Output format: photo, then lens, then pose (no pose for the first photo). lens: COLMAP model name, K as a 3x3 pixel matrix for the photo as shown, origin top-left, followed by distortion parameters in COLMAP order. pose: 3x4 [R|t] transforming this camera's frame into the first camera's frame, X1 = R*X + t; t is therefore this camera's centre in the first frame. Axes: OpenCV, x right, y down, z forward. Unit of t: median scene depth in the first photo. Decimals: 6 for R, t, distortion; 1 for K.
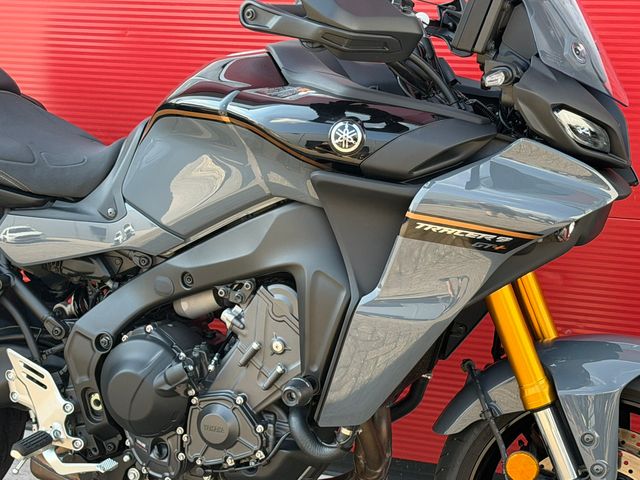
lens RADIAL K [[1495.8, 0, 320.0], [0, 1495.8, 240.0], [0, 0, 1]] dist [0.118116, 0.323598]
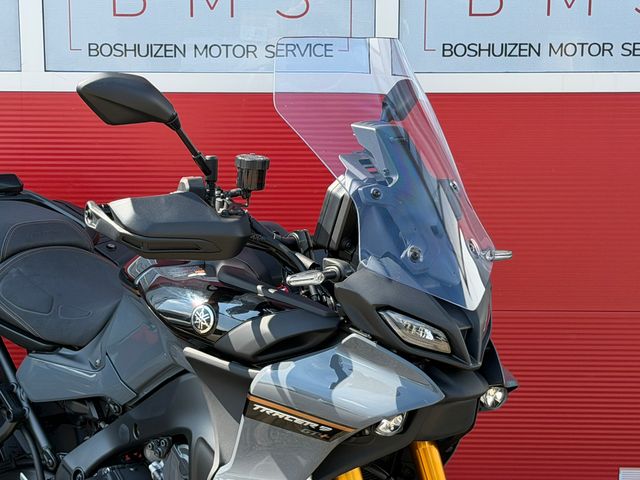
lens RADIAL K [[1468.9, 0, 318.5], [0, 1468.9, 244.6], [0, 0, 1]] dist [0.106459, 0.303713]
pose [[0.922887, 0.060651, -0.380264, 0.440342], [-0.085118, 0.995222, -0.047844, -0.069305], [0.375545, 0.076522, 0.923640, 0.030753]]
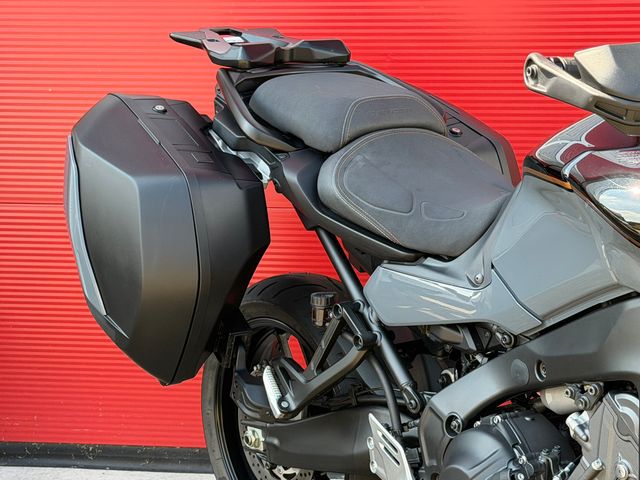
lens RADIAL K [[1468.9, 0, 318.5], [0, 1468.9, 244.6], [0, 0, 1]] dist [0.106459, 0.303713]
pose [[0.867133, 0.100031, -0.487928, 0.197075], [-0.099015, 0.994693, 0.027958, -0.053261], [0.488135, 0.024069, 0.872436, 0.218184]]
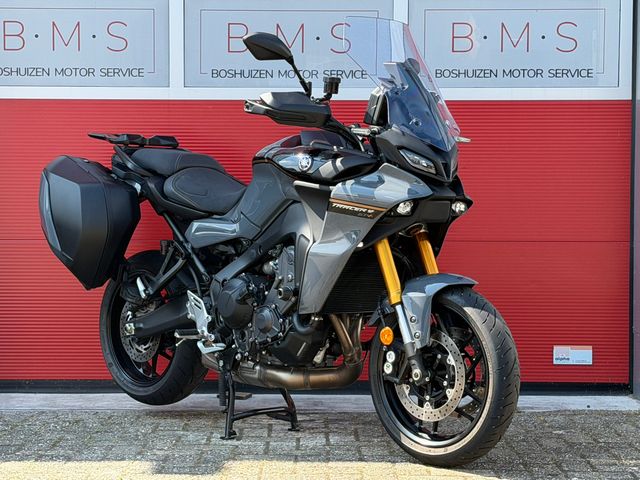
lens RADIAL K [[1452.1, 0, 320.0], [0, 1452.1, 240.0], [0, 0, 1]] dist [0.128659, 0.317028]
pose [[0.920782, 0.014425, -0.389812, 0.721437], [-0.087626, 0.981425, -0.170666, 0.331022], [0.380109, 0.191303, 0.904942, -0.692998]]
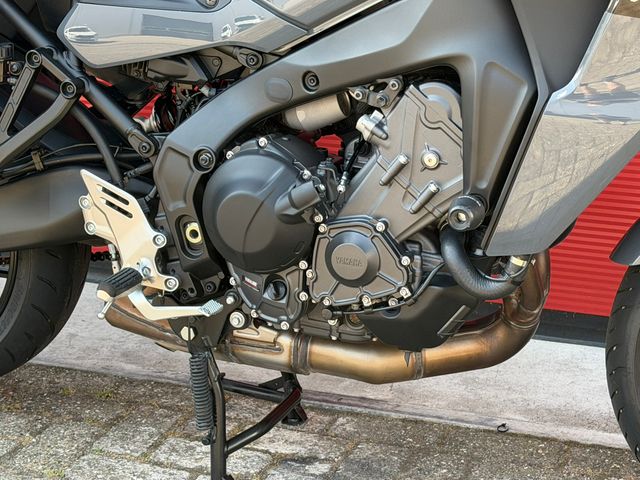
lens RADIAL K [[1495.8, 0, 320.0], [0, 1495.8, 240.0], [0, 0, 1]] dist [0.118116, 0.323598]
pose [[0.998815, -0.009537, 0.047722, -0.122398], [0.005359, 0.996200, 0.086925, 0.041682], [-0.048370, -0.086567, 0.995071, 0.181623]]
